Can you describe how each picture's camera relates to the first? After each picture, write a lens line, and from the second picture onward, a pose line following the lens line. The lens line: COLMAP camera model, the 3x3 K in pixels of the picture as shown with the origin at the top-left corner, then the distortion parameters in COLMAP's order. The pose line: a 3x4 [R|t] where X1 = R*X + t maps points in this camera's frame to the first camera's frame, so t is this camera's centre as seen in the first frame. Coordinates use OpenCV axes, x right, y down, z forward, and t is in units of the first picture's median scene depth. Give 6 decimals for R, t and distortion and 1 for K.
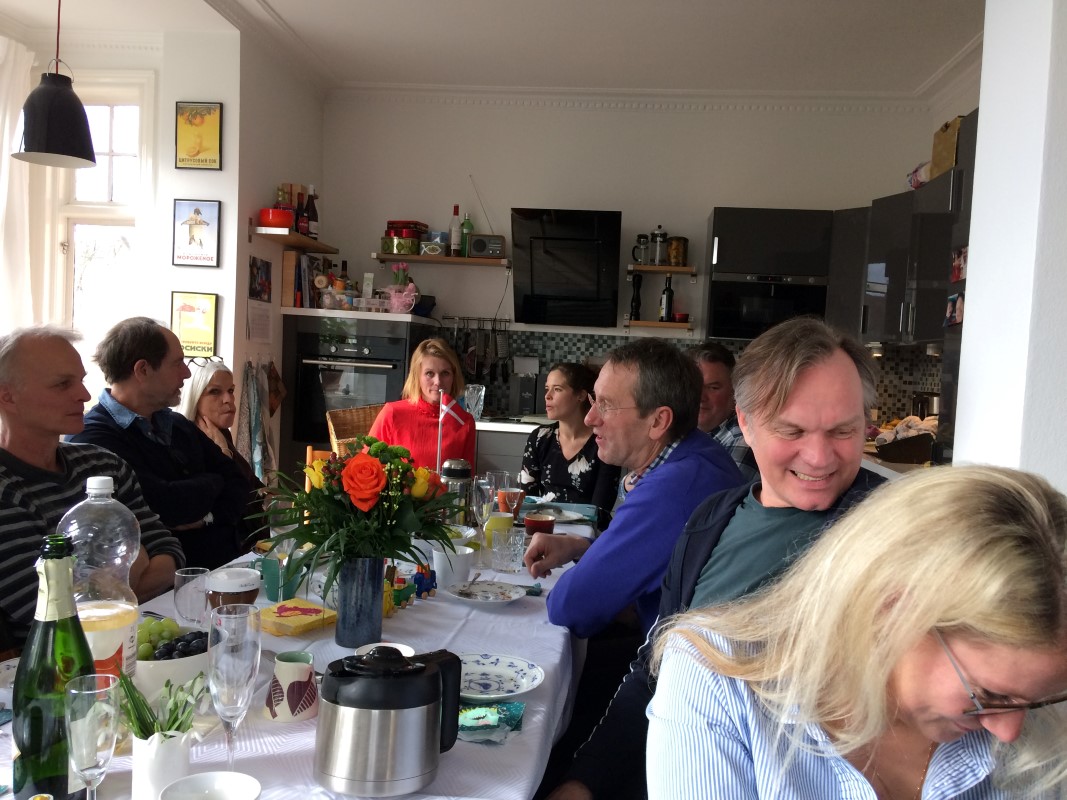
lens RADIAL K [[890.6, 0, 544.6], [0, 890.6, 400.3], [0, 0, 1]] dist [0.104431, -0.149462]
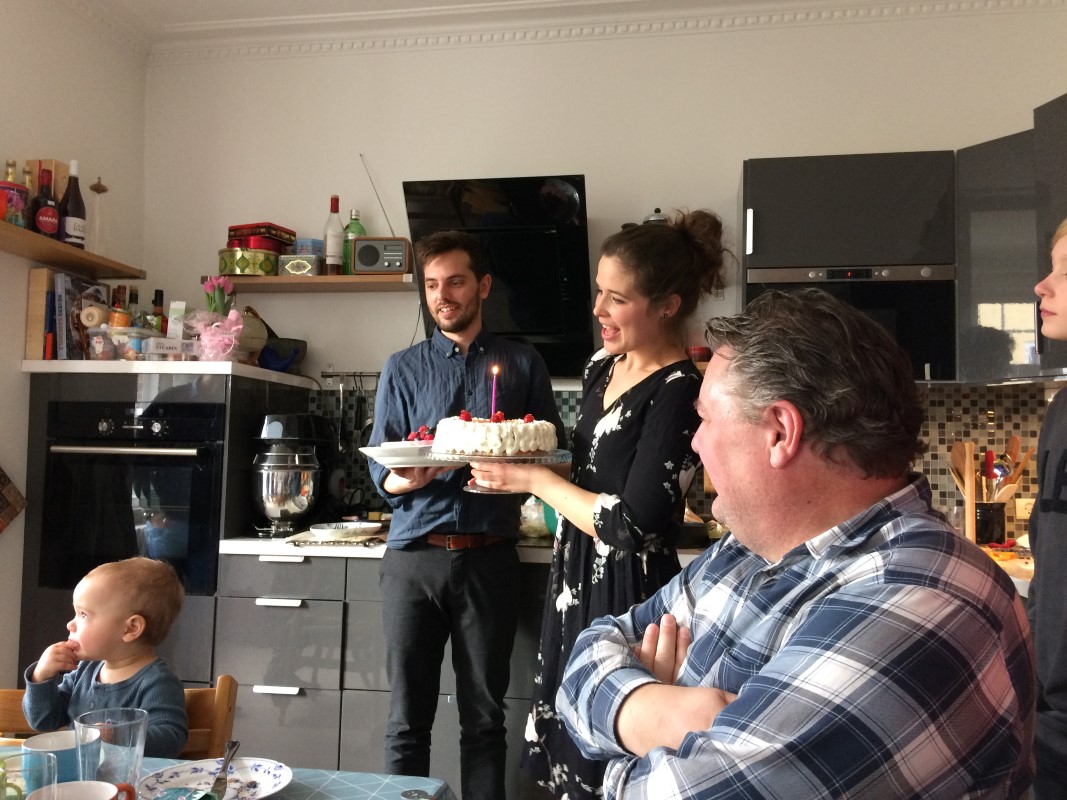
lens RADIAL K [[890.6, 0, 537.8], [0, 890.6, 402.9], [0, 0, 1]] dist [0.104431, -0.149462]
pose [[0.997031, -0.040740, -0.065345, 0.087016], [0.033251, 0.993168, -0.111851, 0.003595], [0.069455, 0.109347, 0.991574, 0.424254]]
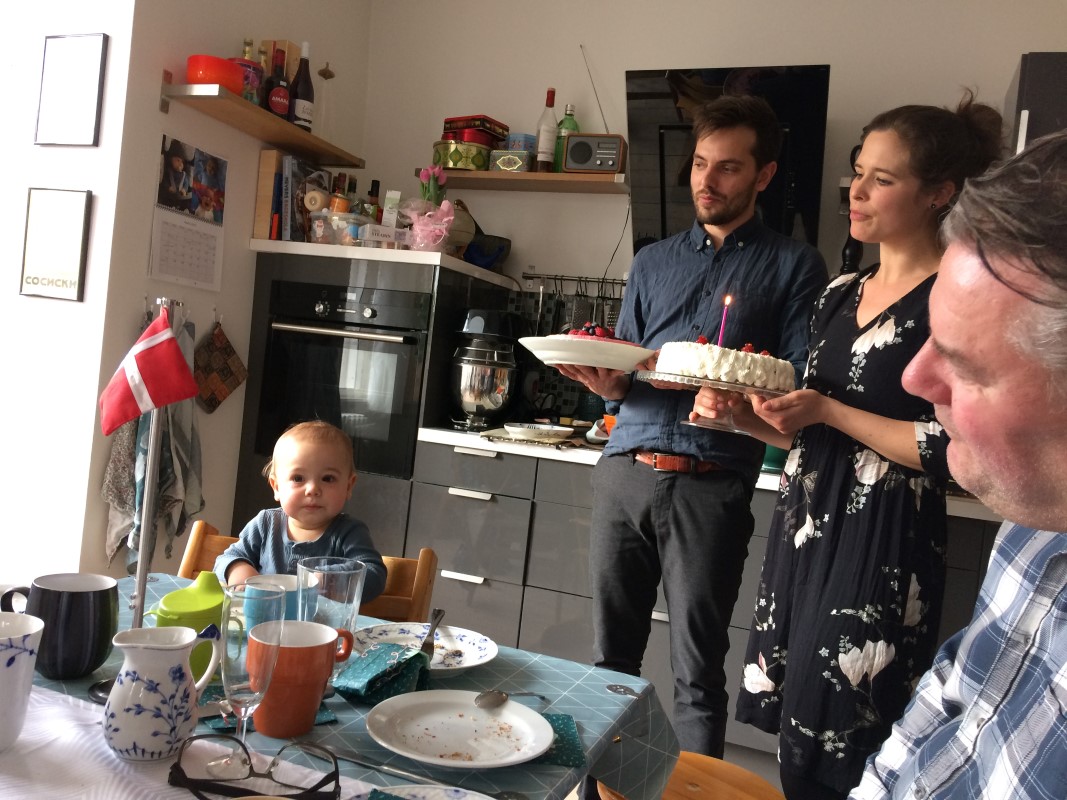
lens RADIAL K [[890.6, 0, 541.1], [0, 890.6, 403.8], [0, 0, 1]] dist [0.104431, -0.149462]
pose [[0.965687, 0.057496, -0.253265, 0.067683], [-0.066935, 0.997341, -0.028807, 0.015445], [0.250935, 0.044771, 0.966968, 0.444920]]
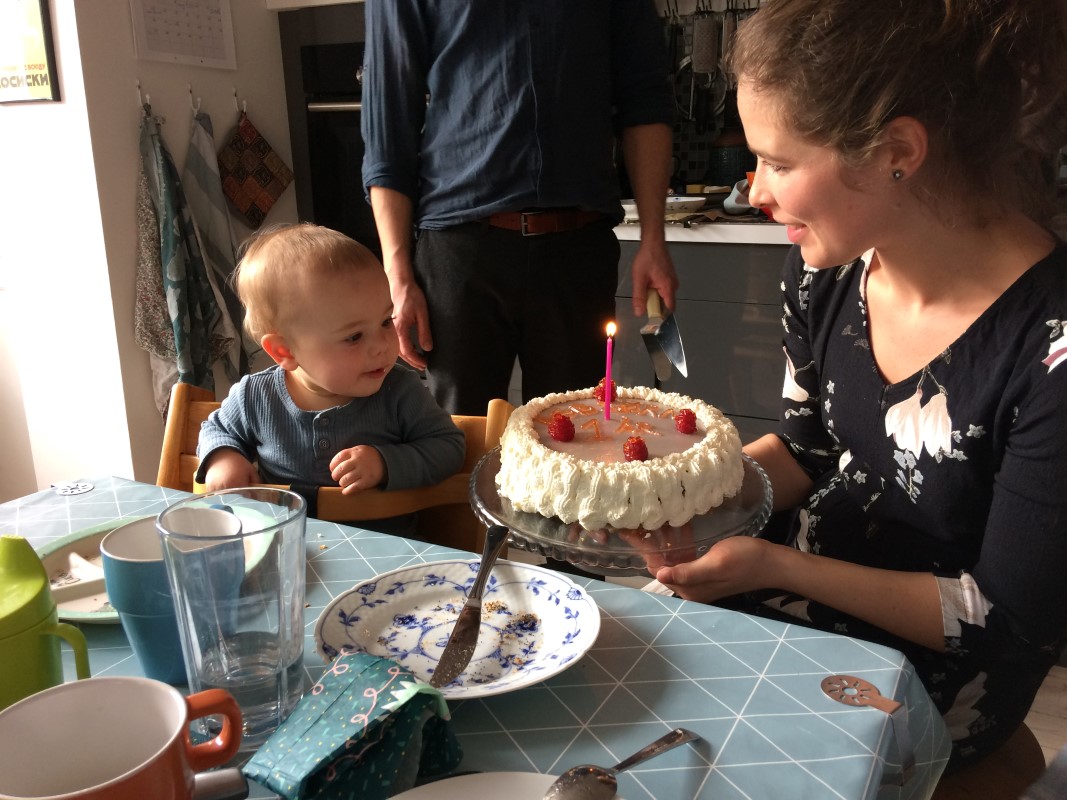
lens RADIAL K [[890.6, 0, 540.0], [0, 890.6, 400.7], [0, 0, 1]] dist [0.104431, -0.149462]
pose [[0.922856, 0.037171, -0.383348, 0.038772], [0.043795, 0.978749, 0.200333, 0.019322], [0.382648, -0.201667, 0.901616, 0.566647]]
